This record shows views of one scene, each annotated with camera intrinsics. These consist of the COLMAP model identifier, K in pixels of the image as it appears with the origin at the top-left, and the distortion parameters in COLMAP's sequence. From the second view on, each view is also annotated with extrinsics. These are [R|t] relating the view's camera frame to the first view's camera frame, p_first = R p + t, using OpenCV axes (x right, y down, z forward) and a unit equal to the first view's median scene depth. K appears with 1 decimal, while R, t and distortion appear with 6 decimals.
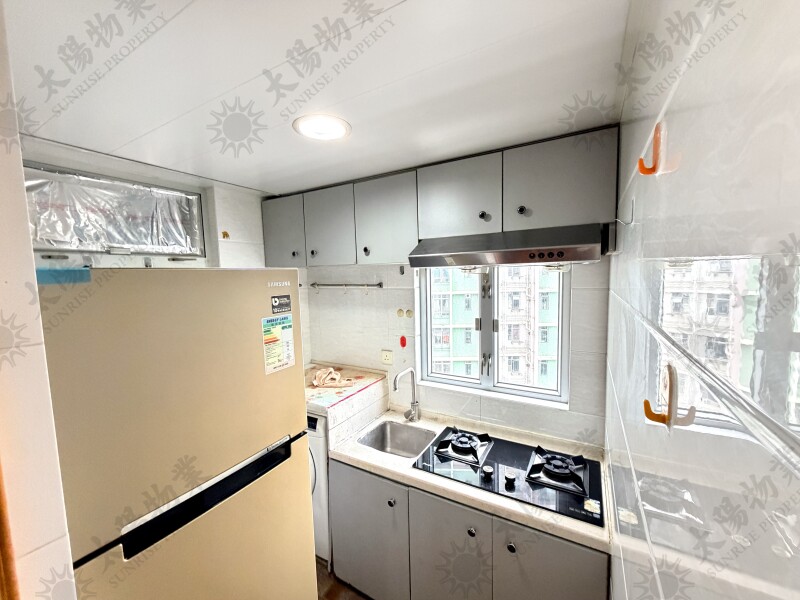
lens RADIAL K [[320.2, 0, 401.7], [0, 320.2, 301.5], [0, 0, 1]] dist [-0.000176, 0.000031]
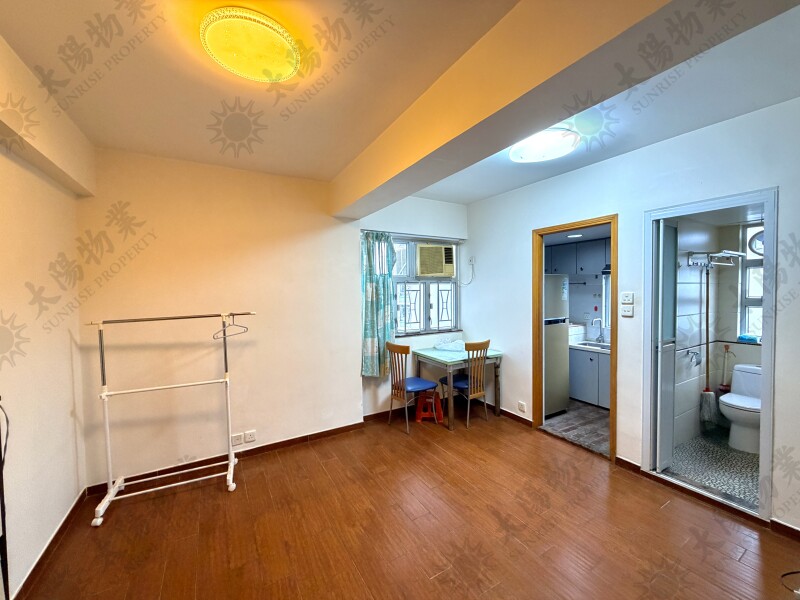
lens RADIAL K [[326.8, 0, 396.7], [0, 326.8, 297.8], [0, 0, 1]] dist [-0.000305, 0.000036]
pose [[0.865842, 0.029799, -0.499430, -0.063787], [-0.053993, 0.997960, -0.034061, 0.206767], [0.497396, 0.056457, 0.865685, -1.692865]]
